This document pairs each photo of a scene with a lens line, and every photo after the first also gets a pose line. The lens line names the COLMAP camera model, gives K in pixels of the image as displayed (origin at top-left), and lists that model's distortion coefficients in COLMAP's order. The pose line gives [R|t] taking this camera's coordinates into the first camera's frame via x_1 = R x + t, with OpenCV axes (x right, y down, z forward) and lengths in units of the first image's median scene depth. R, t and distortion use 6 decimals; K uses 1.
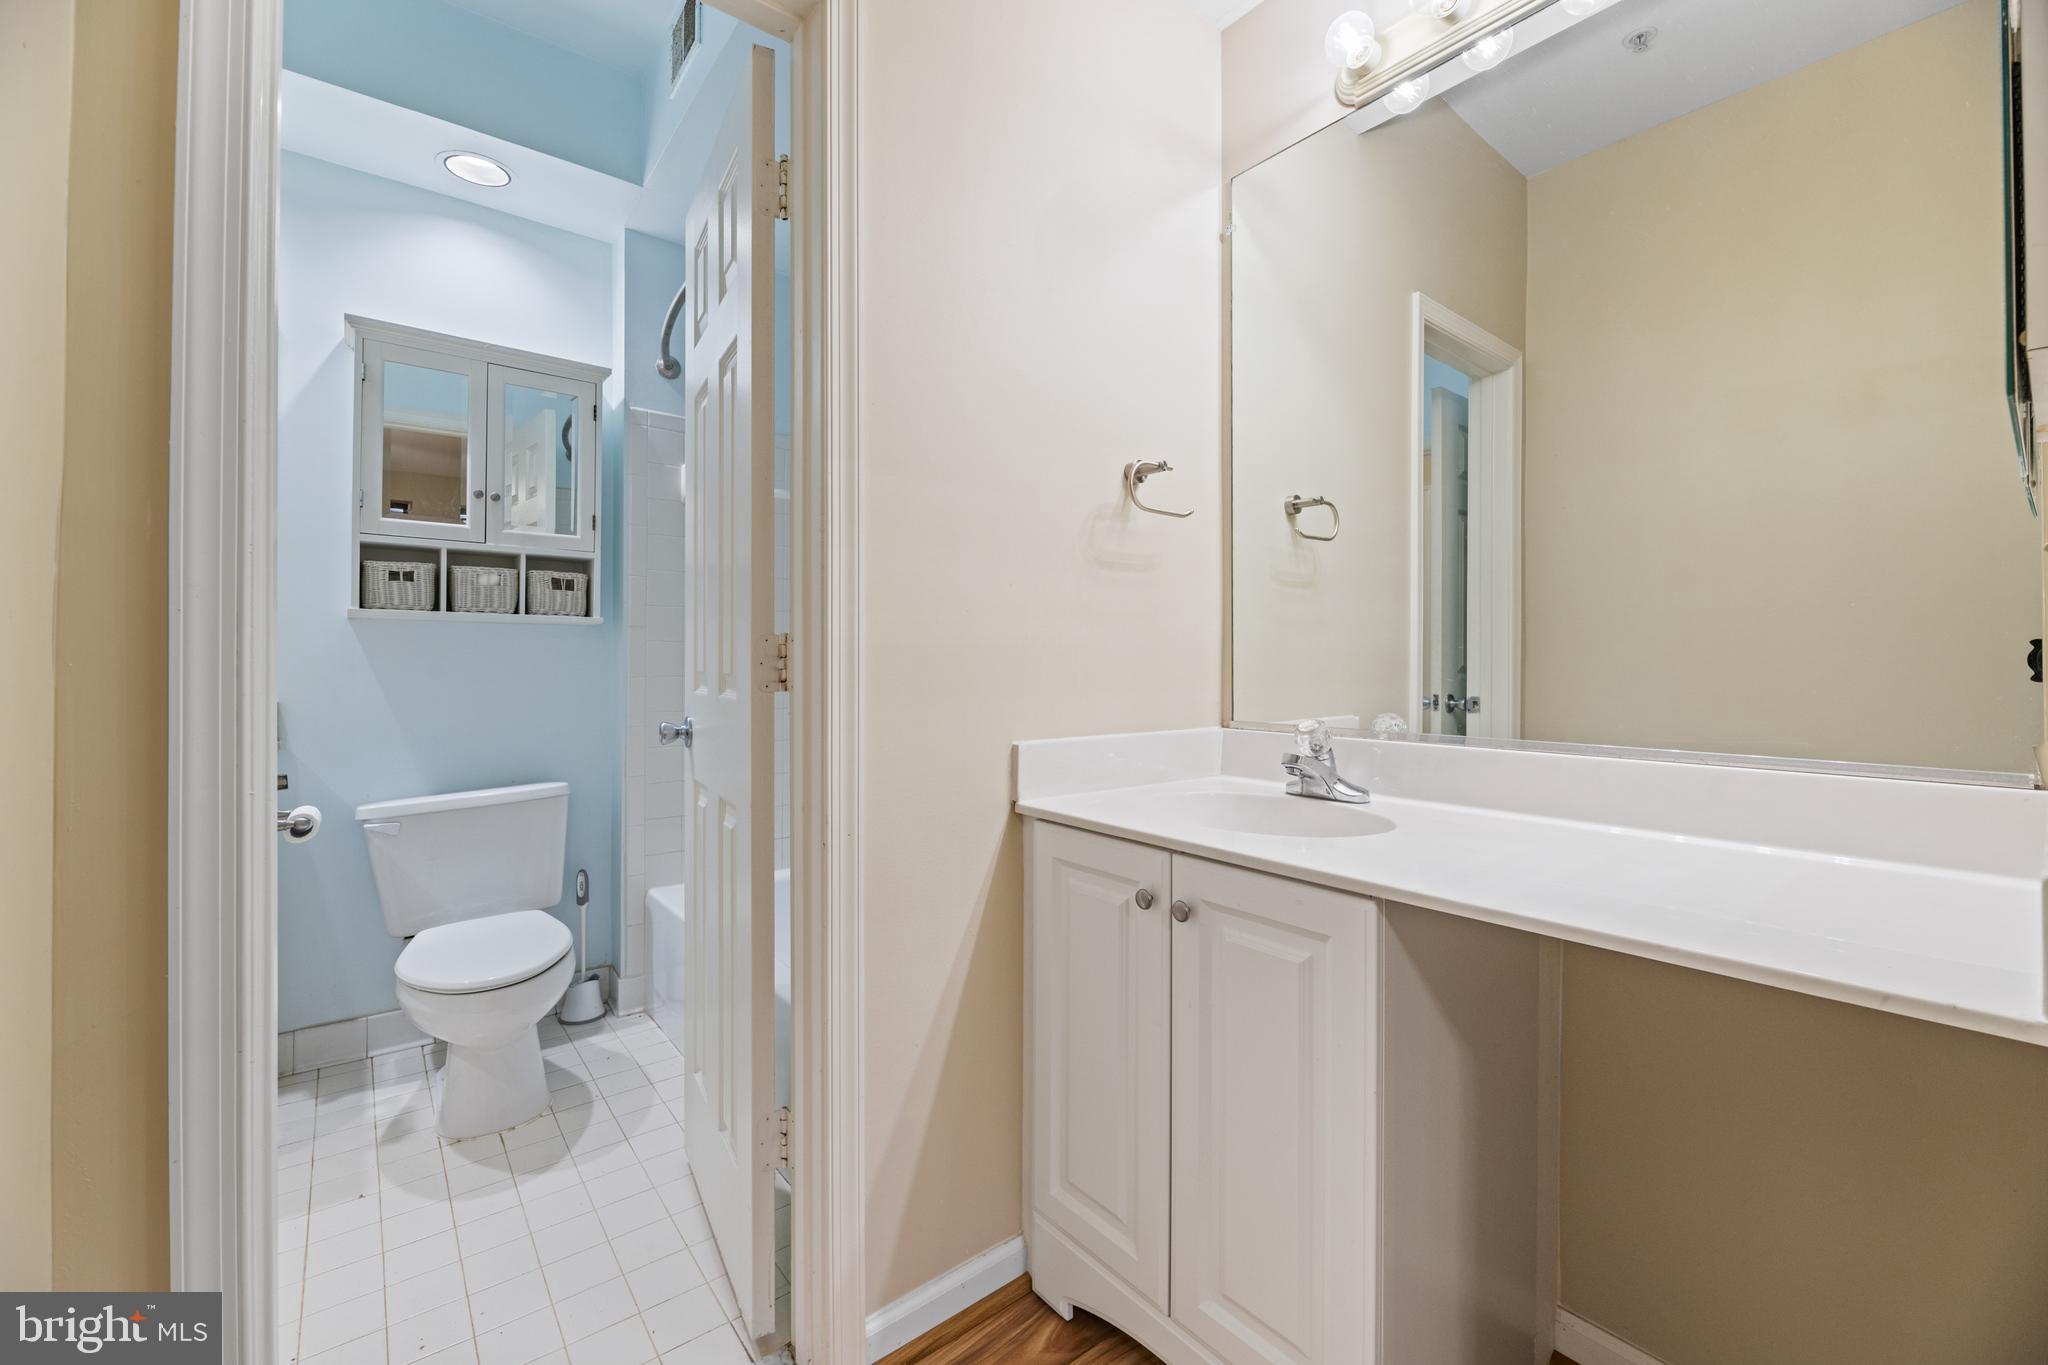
lens RADIAL K [[822.0, 0, 1017.1], [0, 822.0, 683.7], [0, 0, 1]] dist [0.000485, -0.003409]
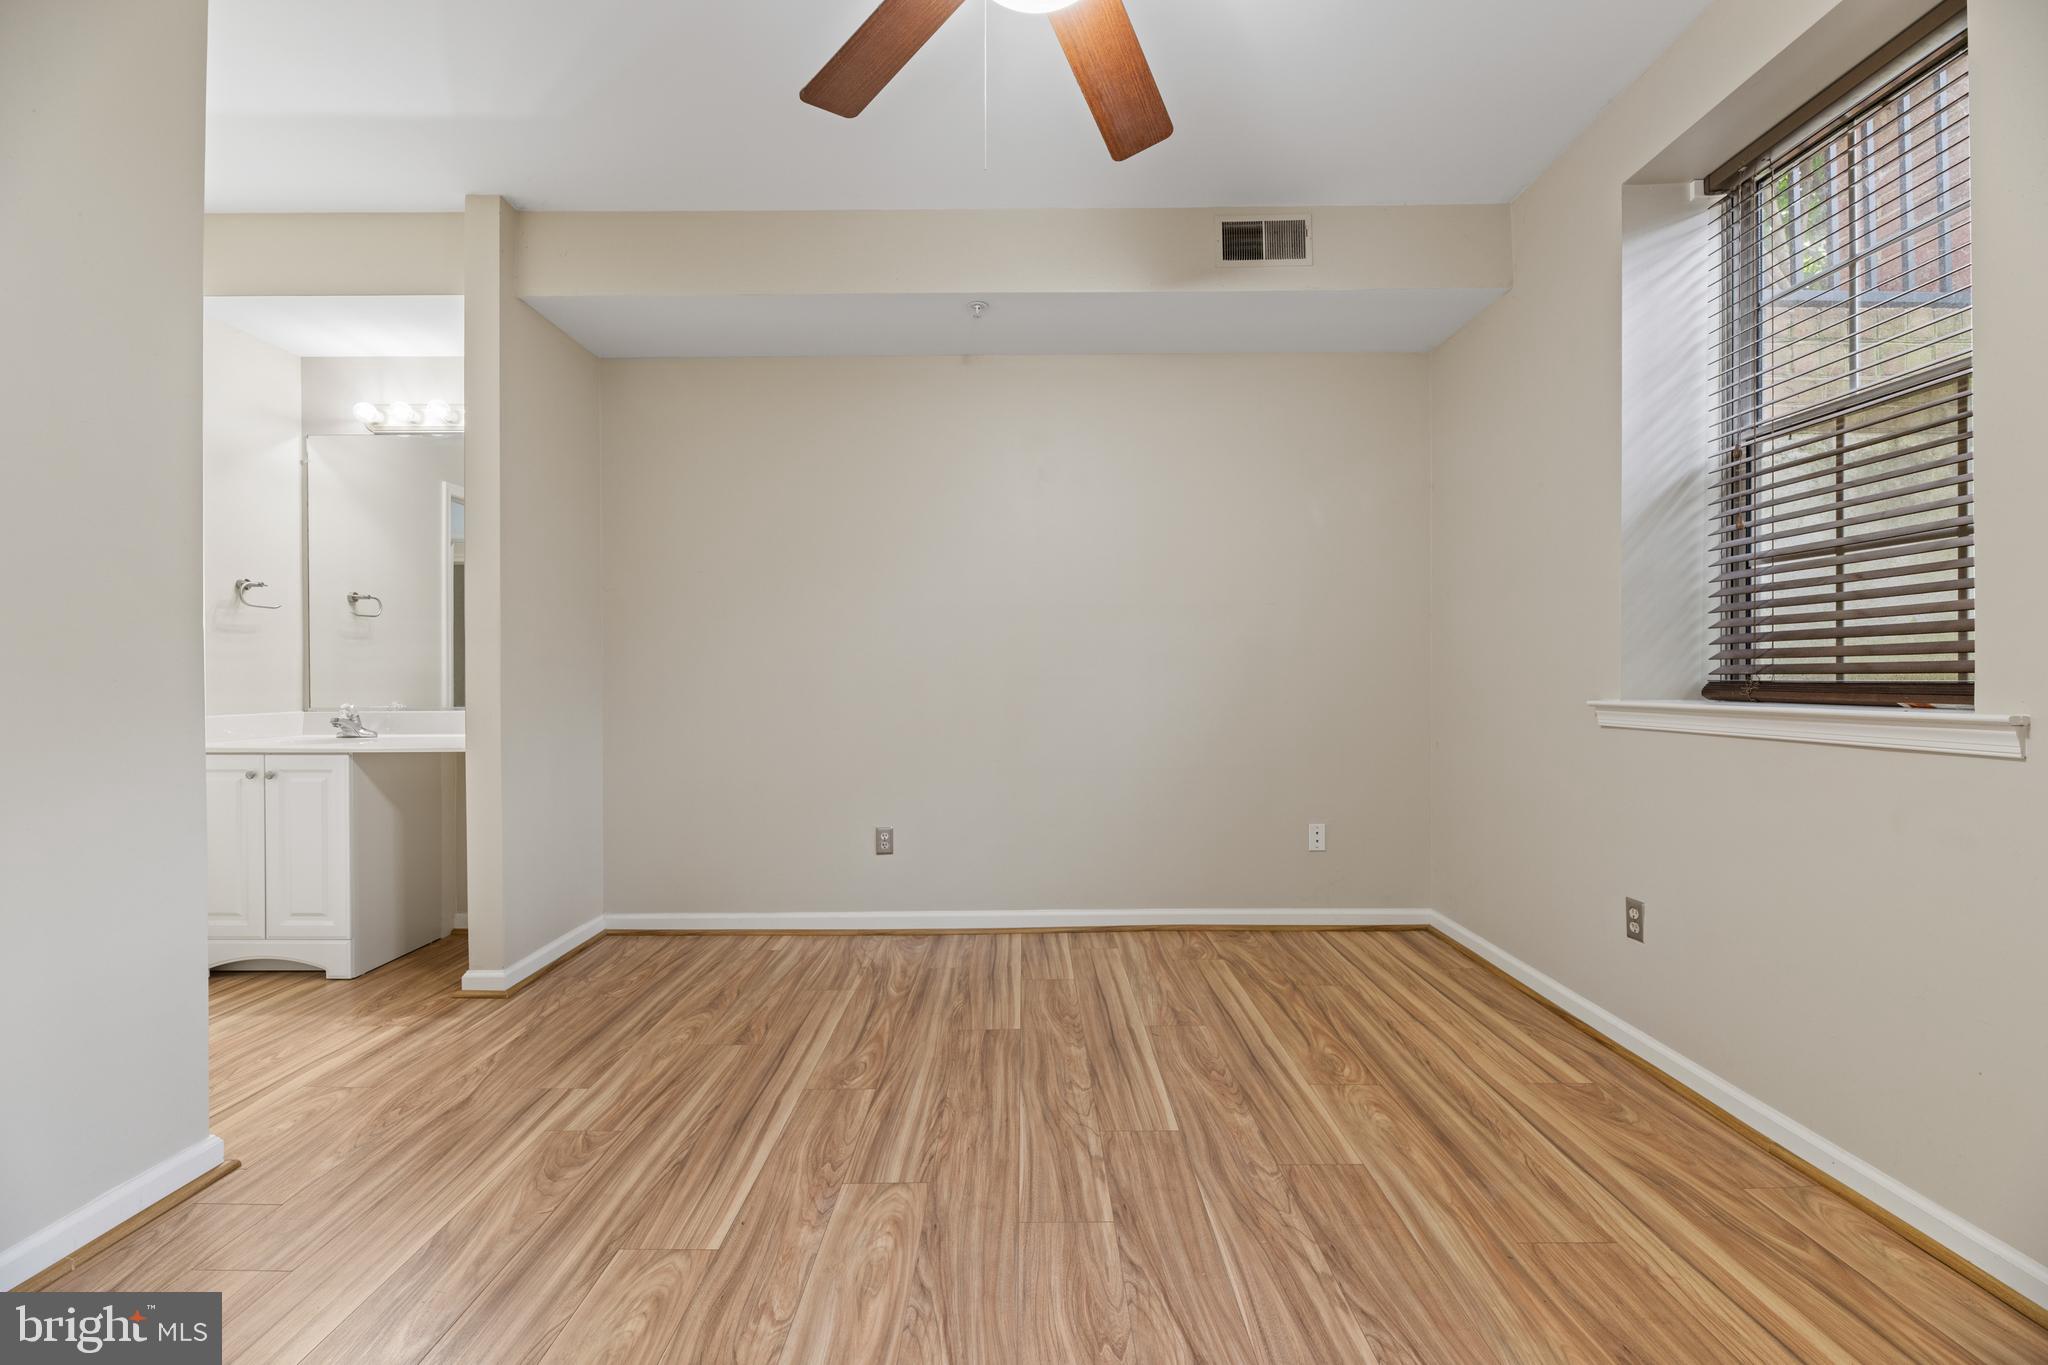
lens RADIAL K [[827.7, 0, 1028.8], [0, 827.7, 675.5], [0, 0, 1]] dist [0.001331, -0.004461]
pose [[0.618876, -0.003327, 0.785482, -0.281493], [0.023765, 0.999613, -0.014490, 0.044867], [-0.785130, 0.027634, 0.618715, -1.940206]]
